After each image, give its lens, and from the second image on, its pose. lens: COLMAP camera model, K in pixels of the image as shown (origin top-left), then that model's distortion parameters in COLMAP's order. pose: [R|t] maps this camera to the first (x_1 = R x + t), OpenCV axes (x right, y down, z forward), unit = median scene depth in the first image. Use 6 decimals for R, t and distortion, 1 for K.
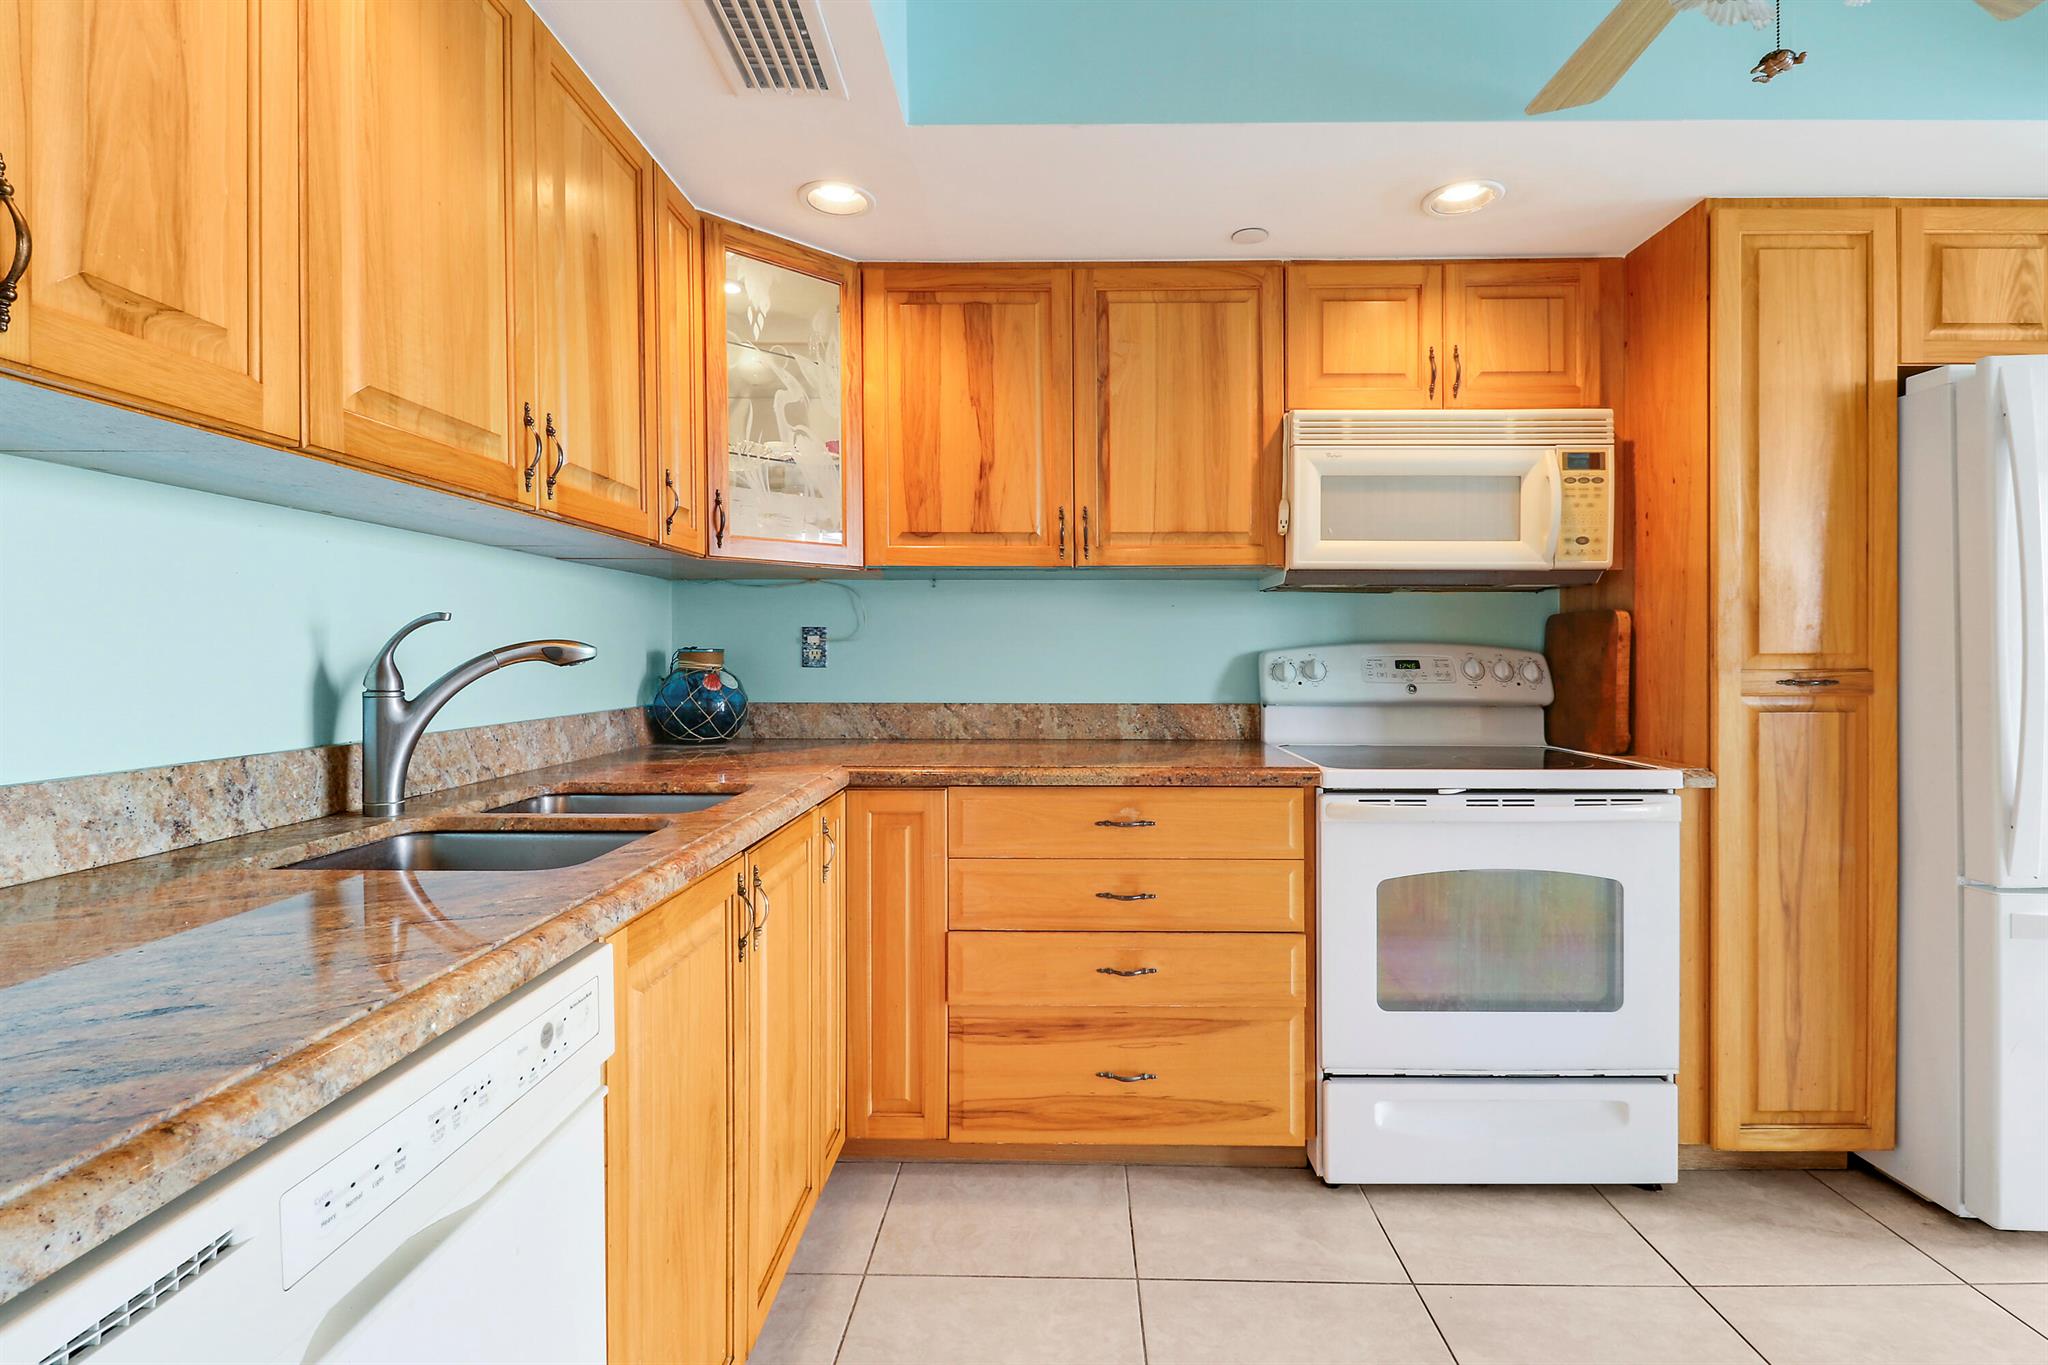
lens RADIAL K [[949.1, 0, 1050.5], [0, 949.1, 659.5], [0, 0, 1]] dist [0.019545, -0.019802]
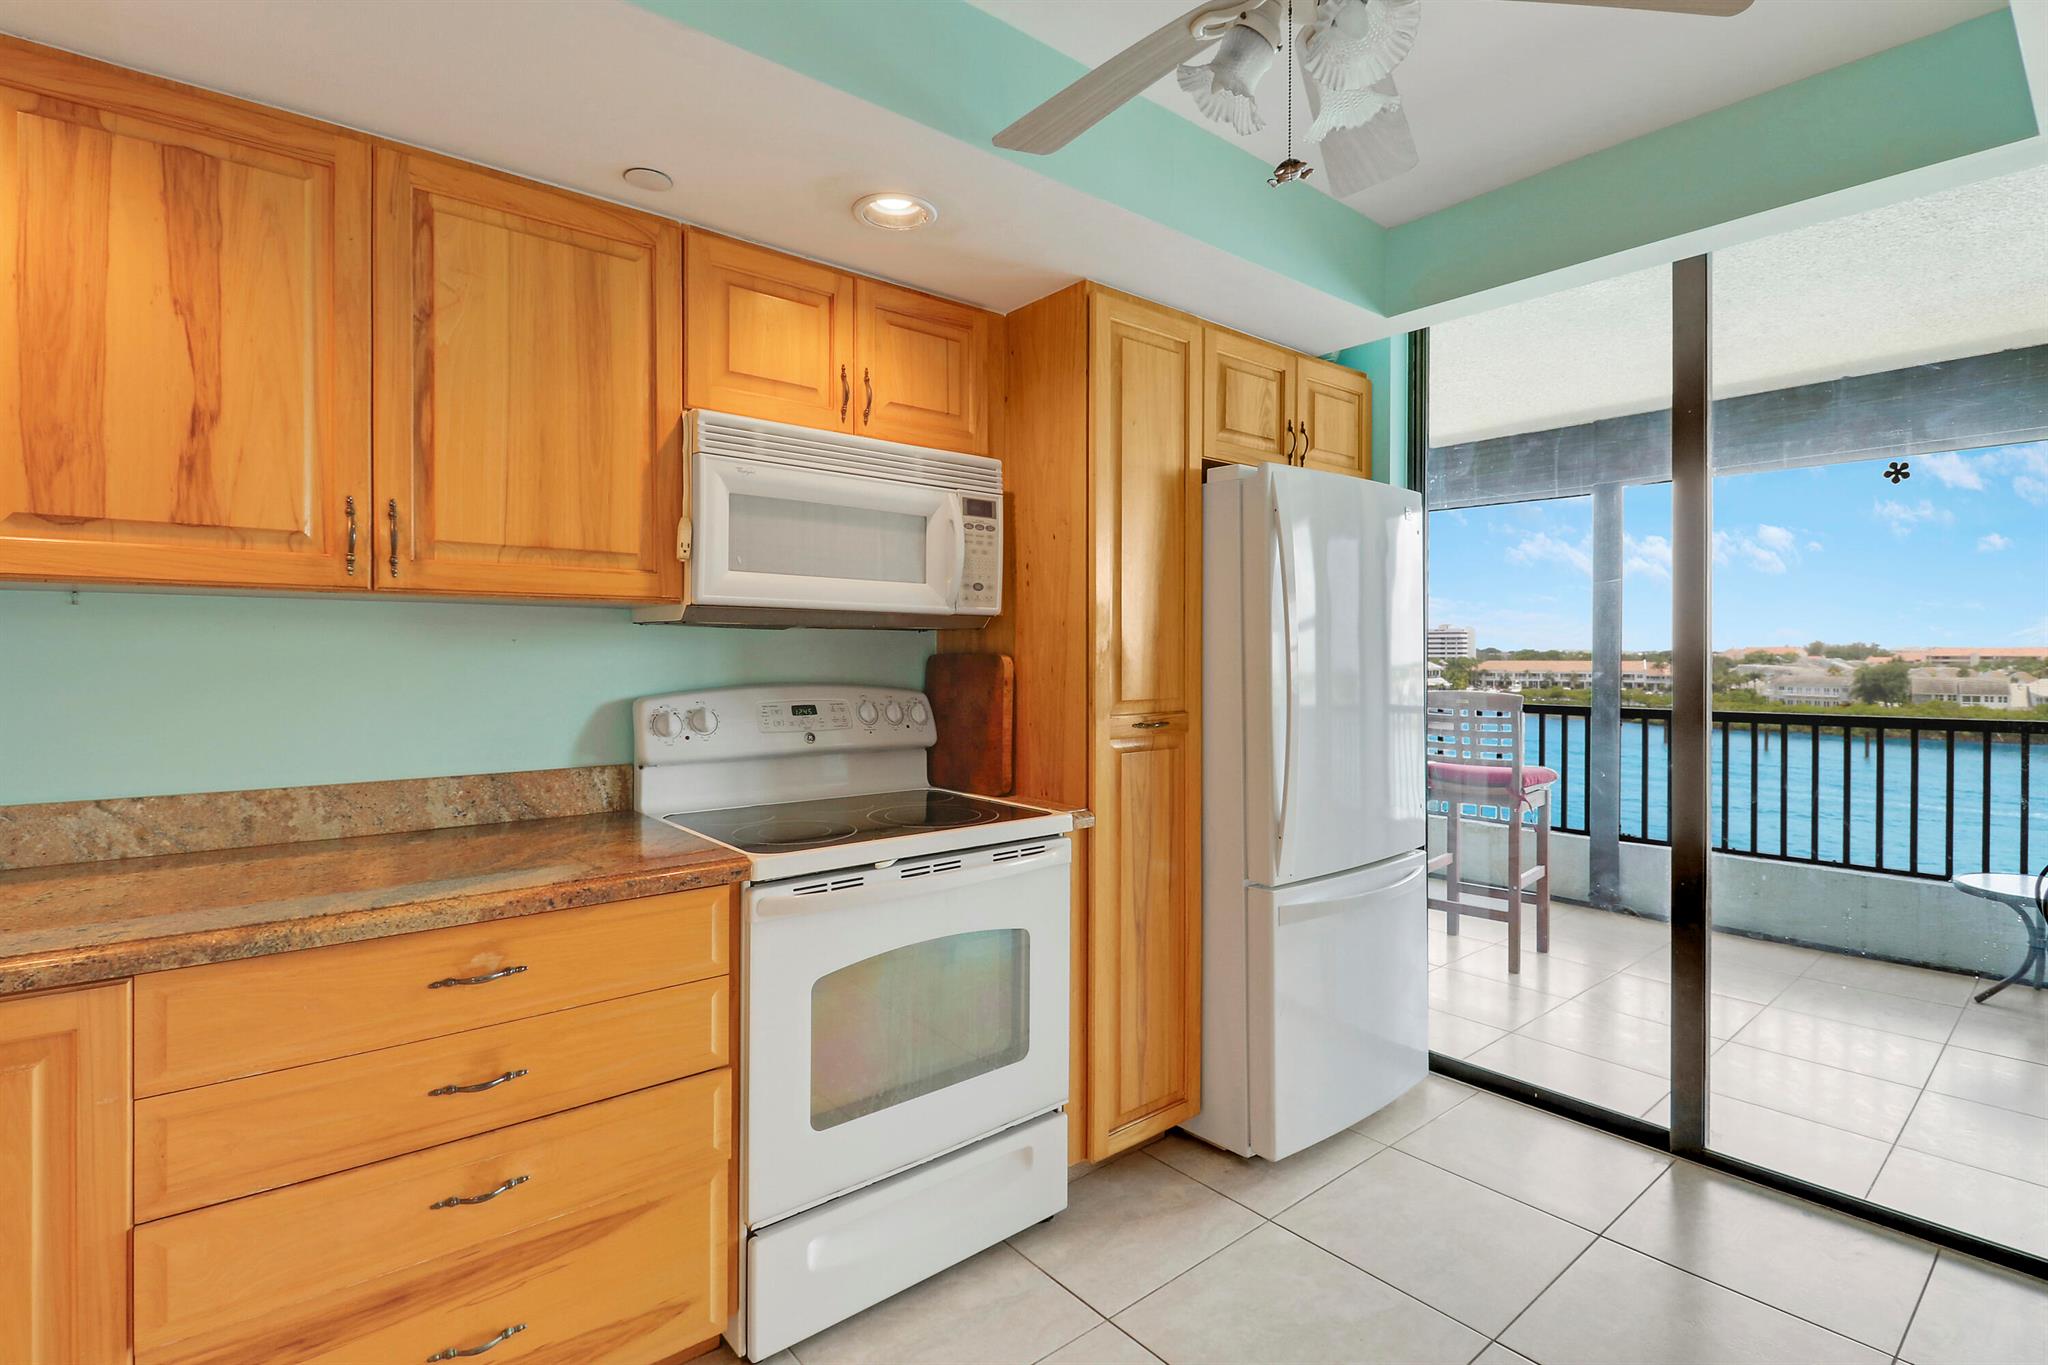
lens RADIAL K [[962.2, 0, 1017.9], [0, 962.2, 645.7], [0, 0, 1]] dist [0.001386, -0.013636]
pose [[0.763214, 0.008436, 0.646091, -0.065047], [-0.000061, 0.999916, -0.012984, -0.049508], [-0.646146, 0.009871, 0.763150, 0.199186]]
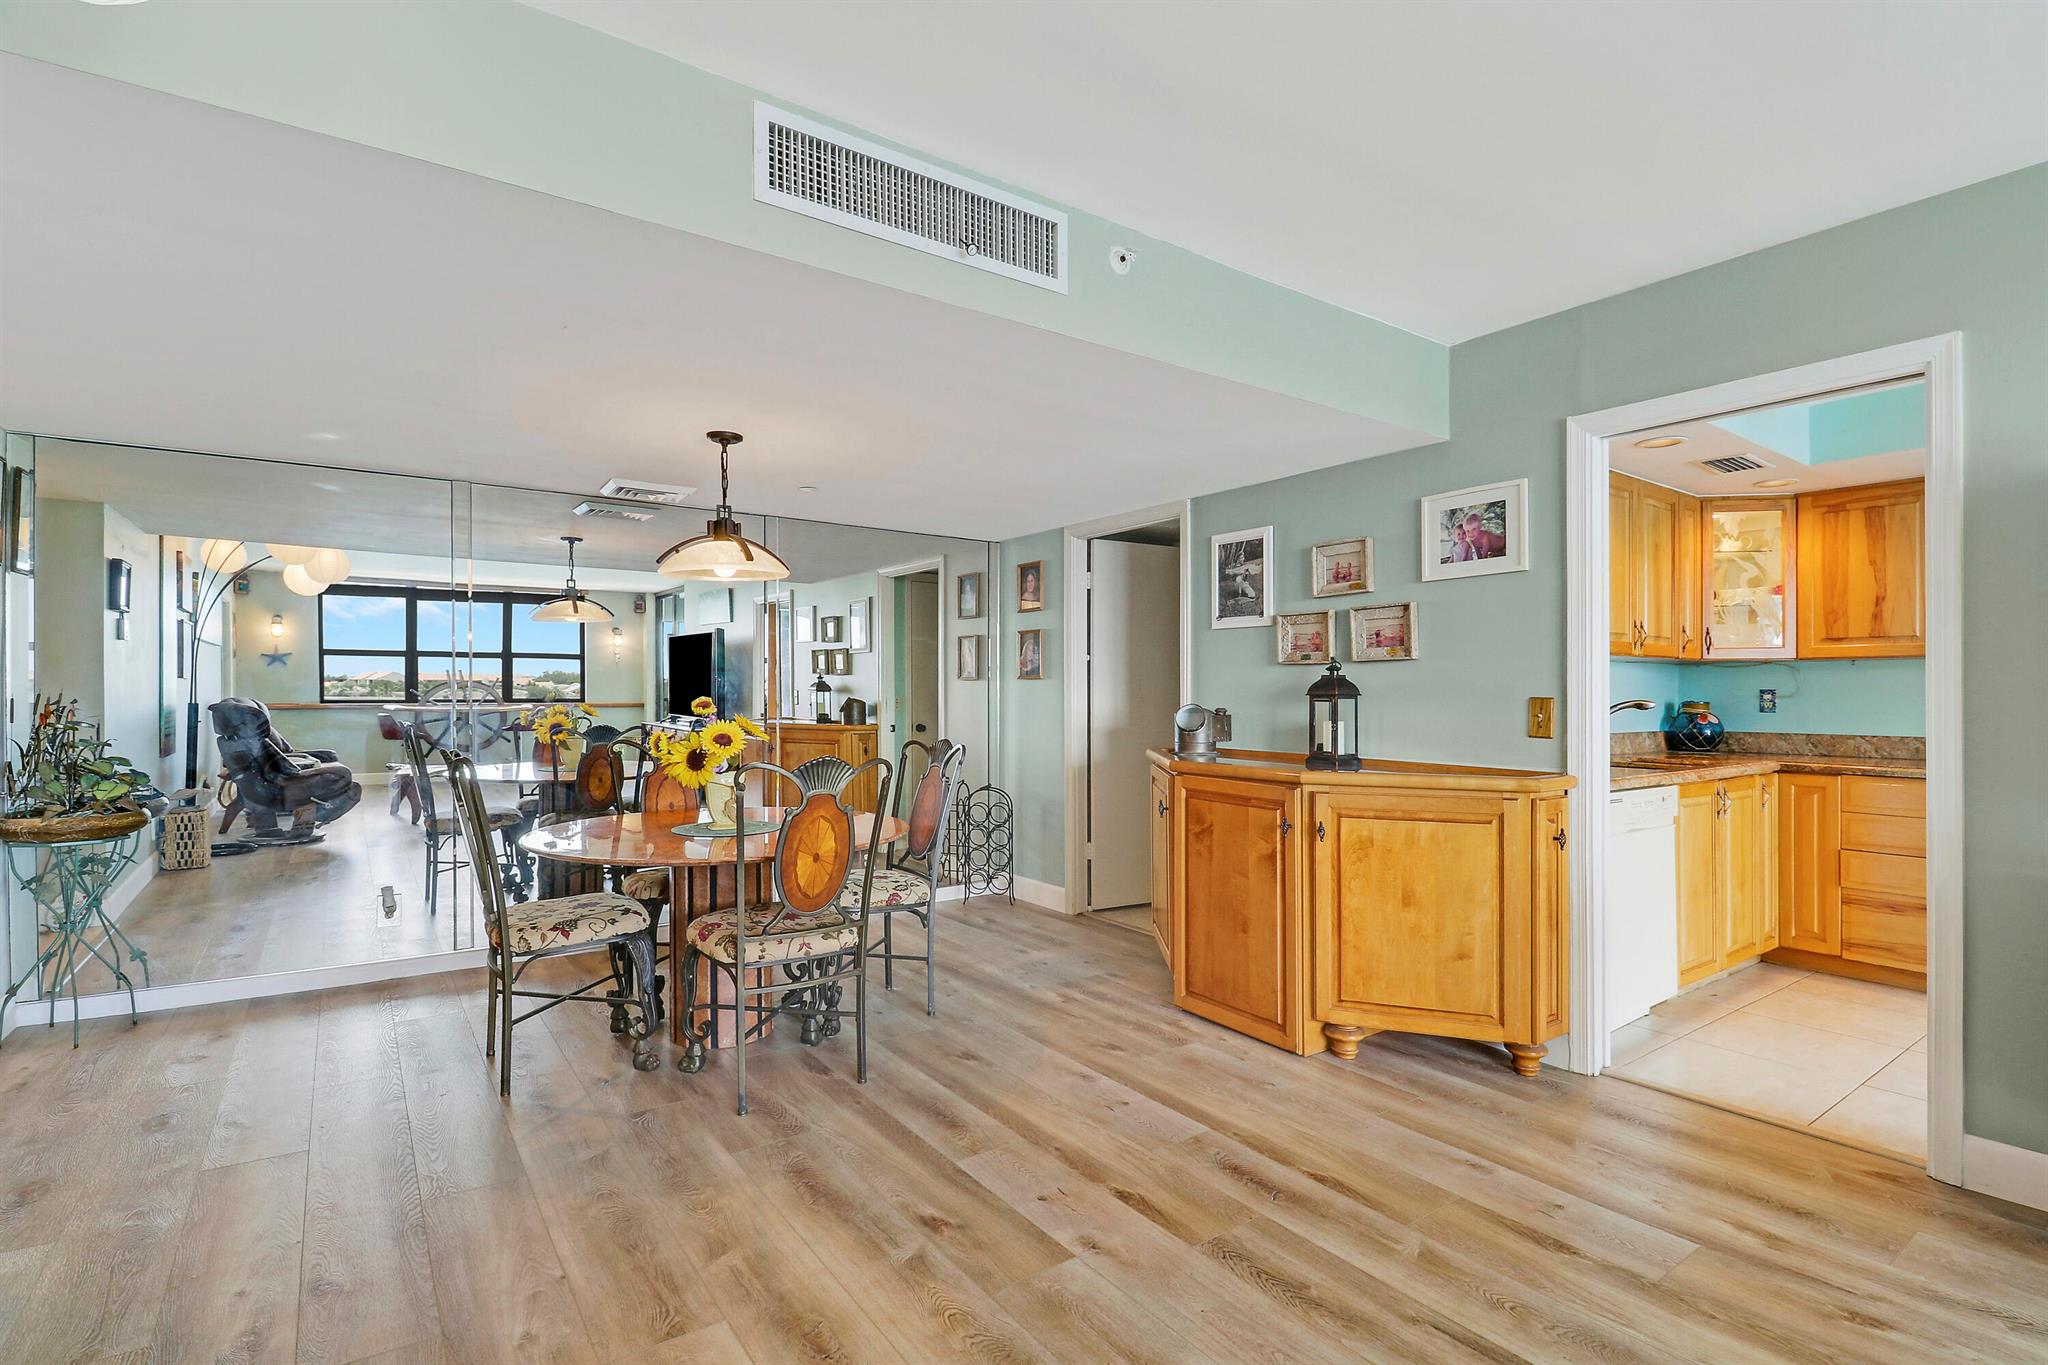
lens RADIAL K [[971.1, 0, 1027.0], [0, 971.1, 694.1], [0, 0, 1]] dist [0.020303, -0.027302]
pose [[0.593276, 0.001780, -0.804997, 0.448919], [-0.007619, 0.999965, -0.003404, -0.010373], [0.804963, 0.008153, 0.593269, -1.358270]]
